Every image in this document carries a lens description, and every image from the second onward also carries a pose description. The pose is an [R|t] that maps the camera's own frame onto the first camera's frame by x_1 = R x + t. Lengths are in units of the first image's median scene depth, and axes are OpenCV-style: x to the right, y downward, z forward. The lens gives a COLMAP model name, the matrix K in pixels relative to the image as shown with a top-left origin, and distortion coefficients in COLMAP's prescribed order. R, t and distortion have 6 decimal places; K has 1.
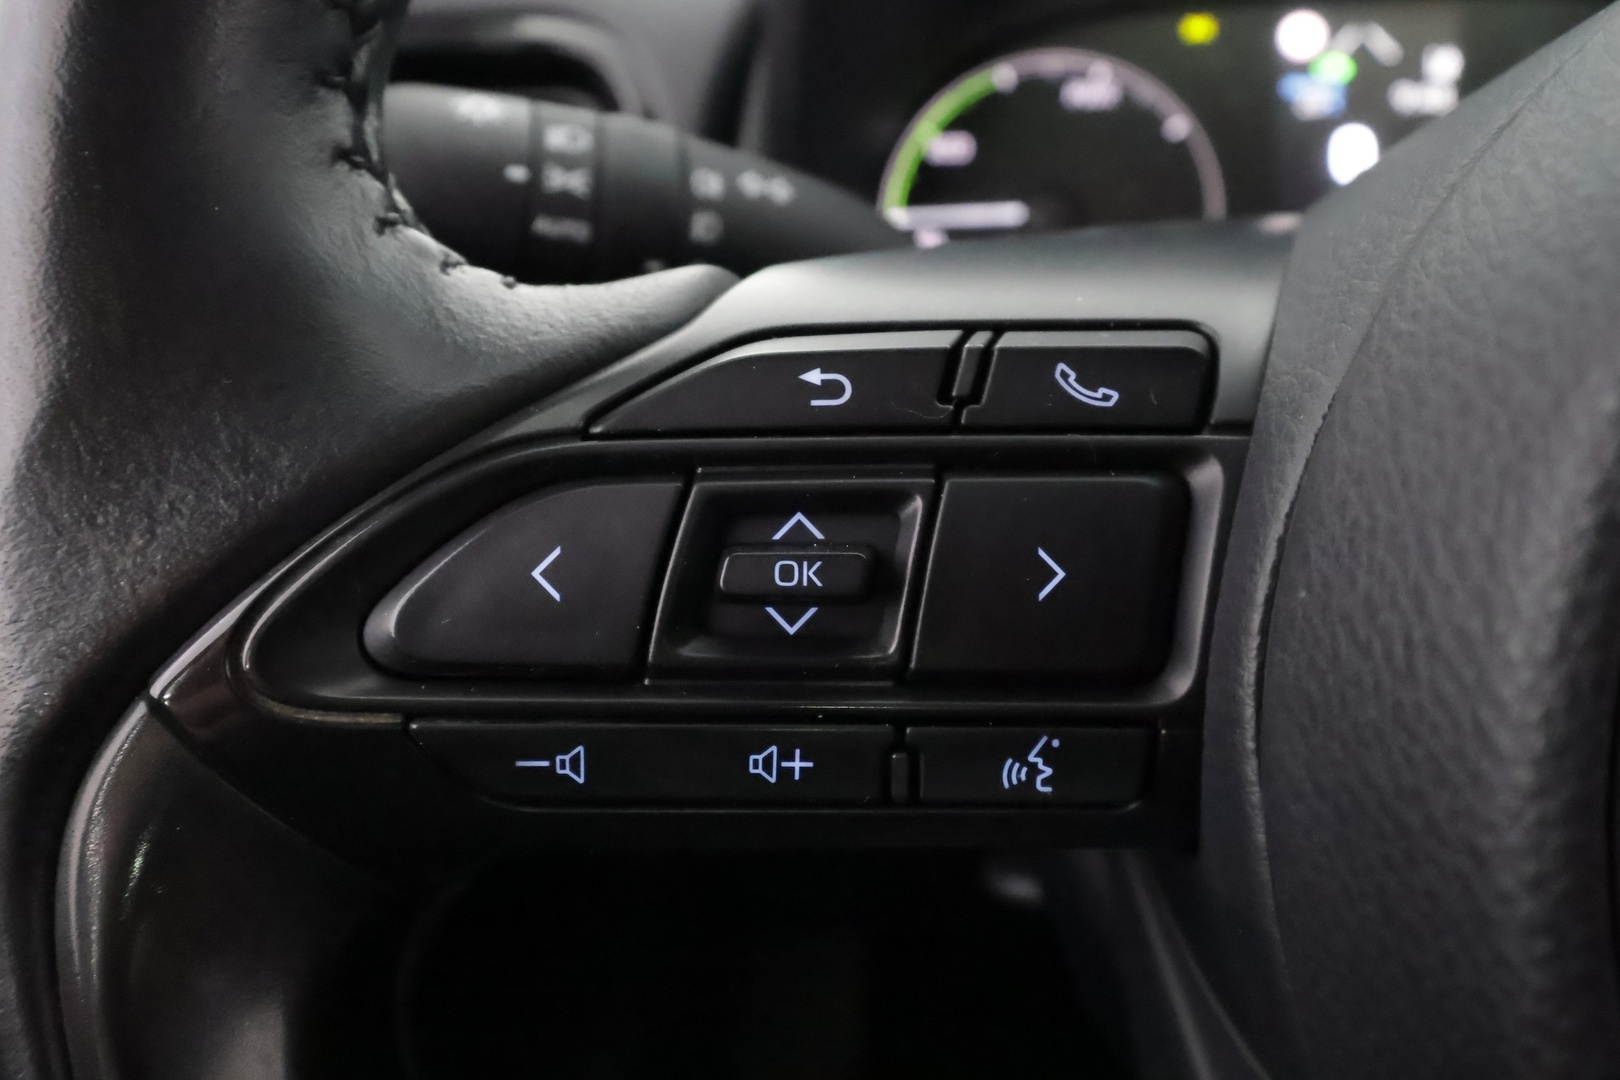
lens RADIAL K [[1318.9, 0, 810.0], [0, 1318.9, 540.0], [0, 0, 1]] dist [-0.000840, -0.006749]
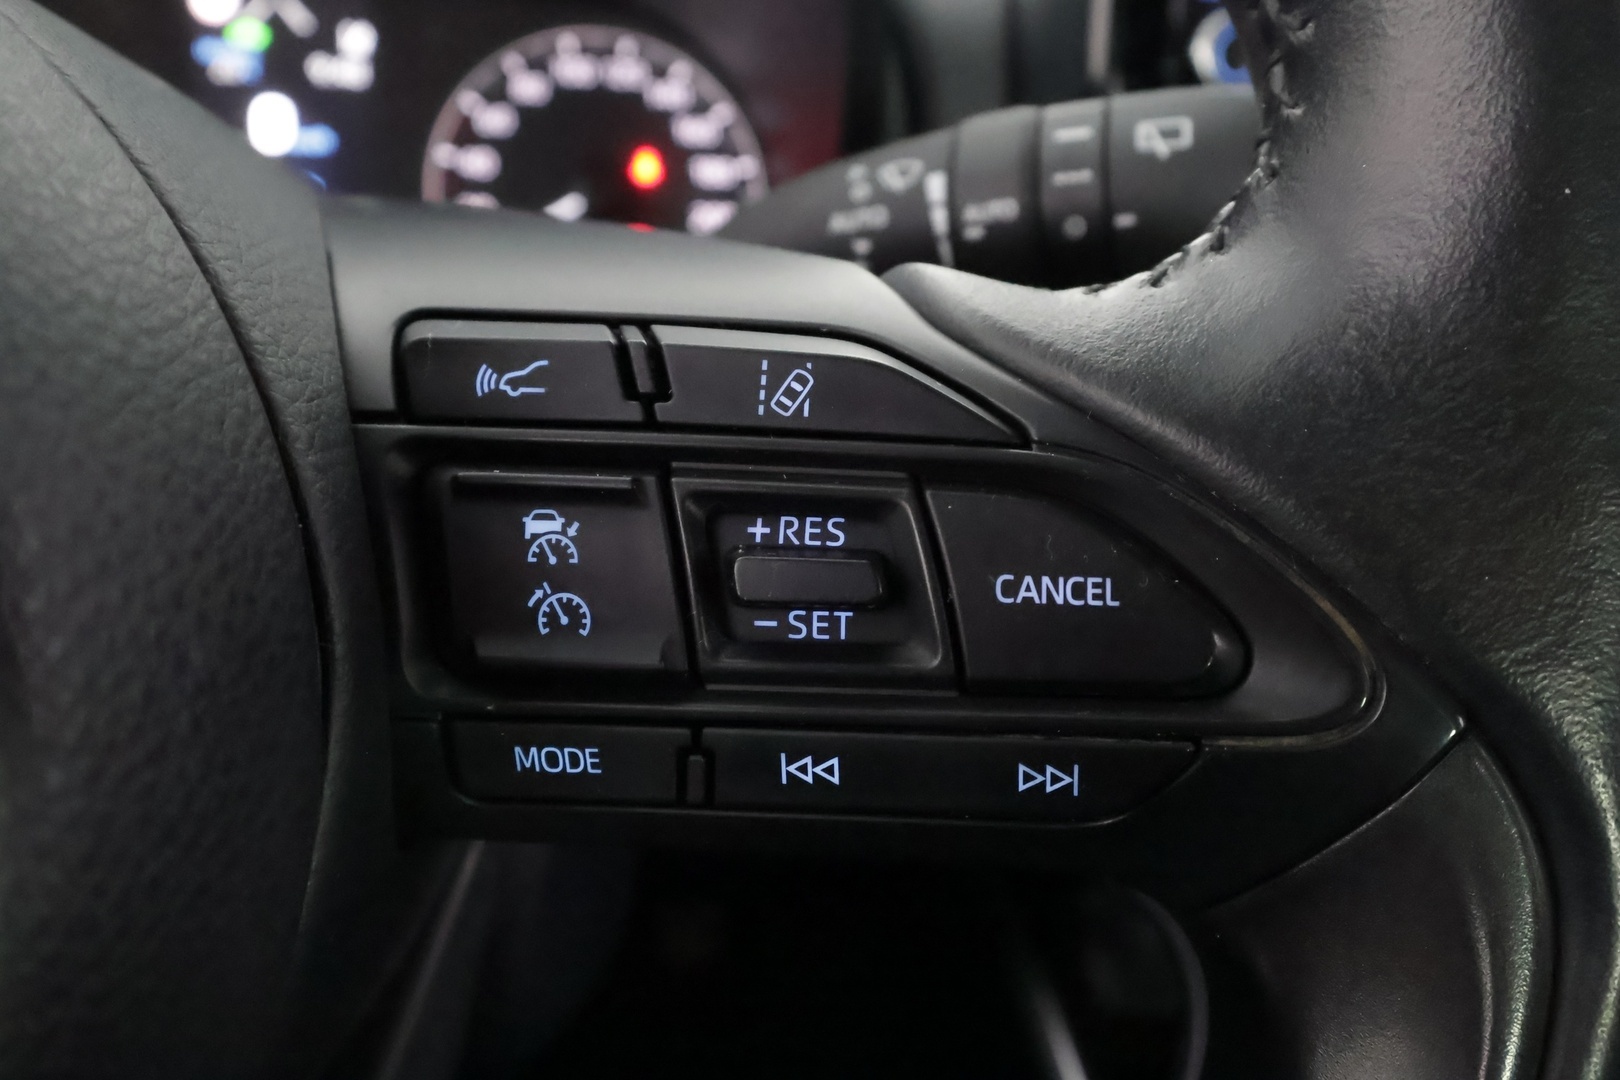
lens RADIAL K [[1318.9, 0, 810.0], [0, 1318.9, 540.0], [0, 0, 1]] dist [-0.000840, -0.006749]
pose [[0.926607, -0.052093, 0.372404, 1.433816], [0.044784, 0.998597, 0.028254, 0.039842], [-0.373354, -0.009503, 0.927640, -0.272121]]
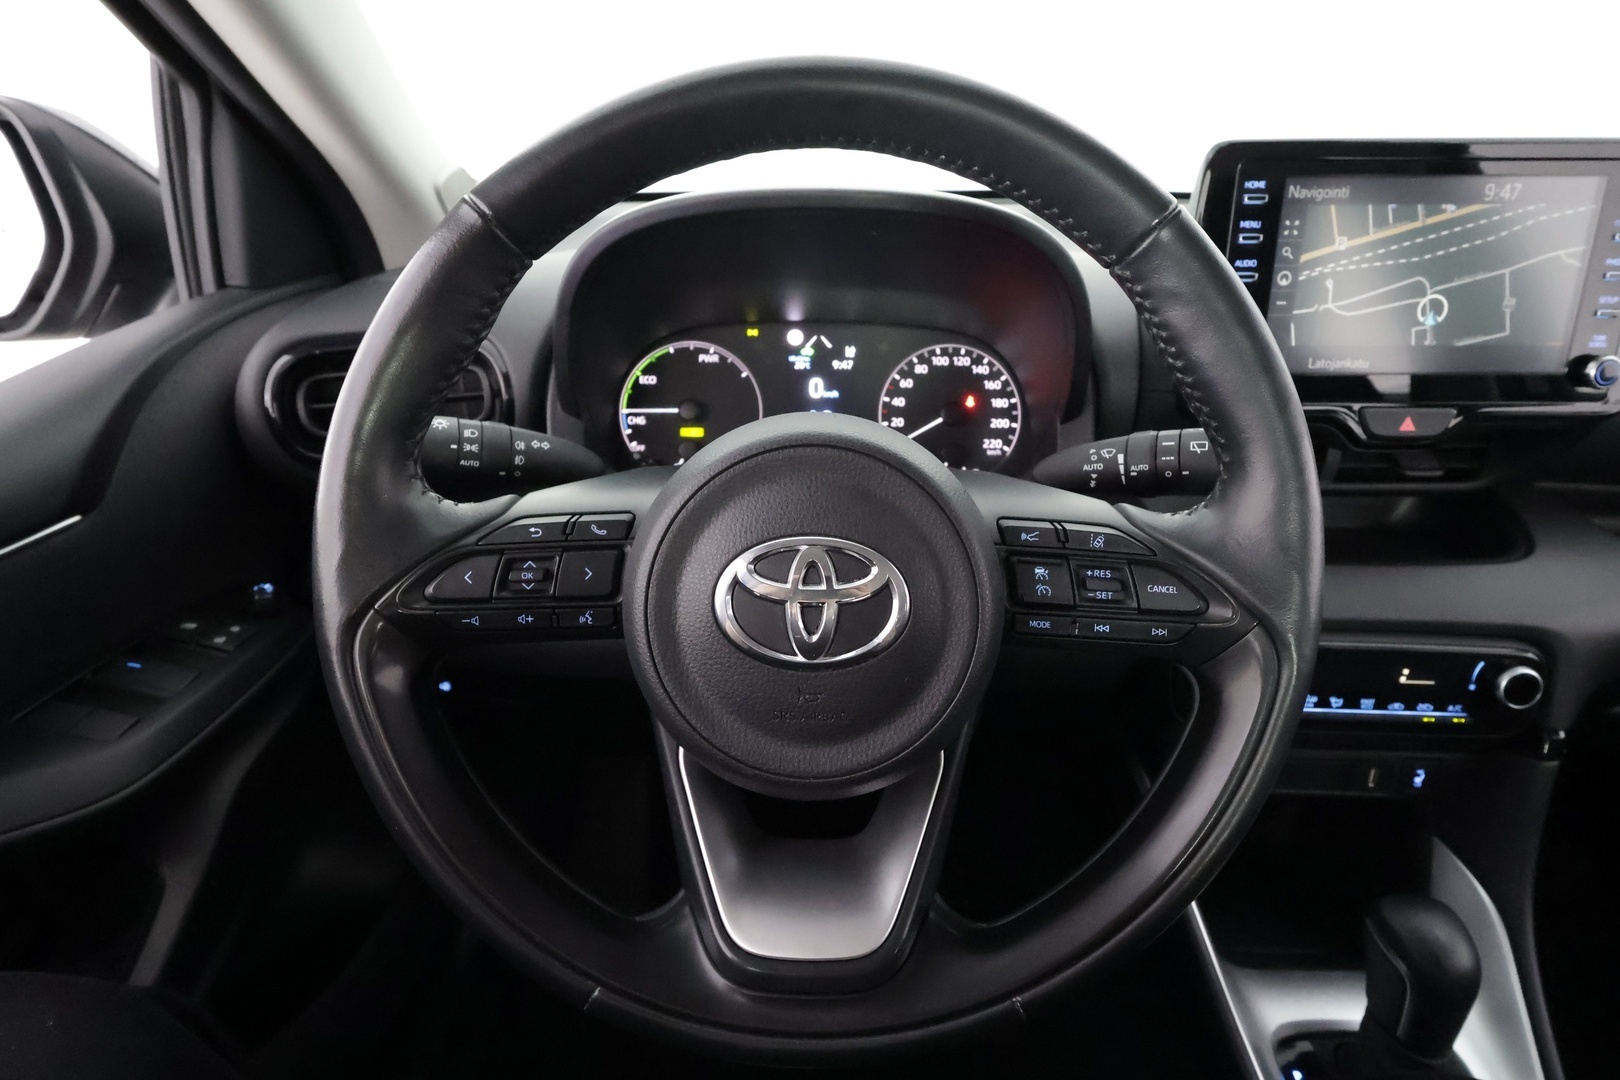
lens RADIAL K [[856.2, 0, 810.0], [0, 856.2, 540.0], [0, 0, 1]] dist [-0.000130, 0.000100]
pose [[0.981860, -0.022940, 0.188214, 0.360318], [0.022451, 0.999737, 0.004726, -0.081300], [-0.188273, -0.000415, 0.982117, -1.891205]]
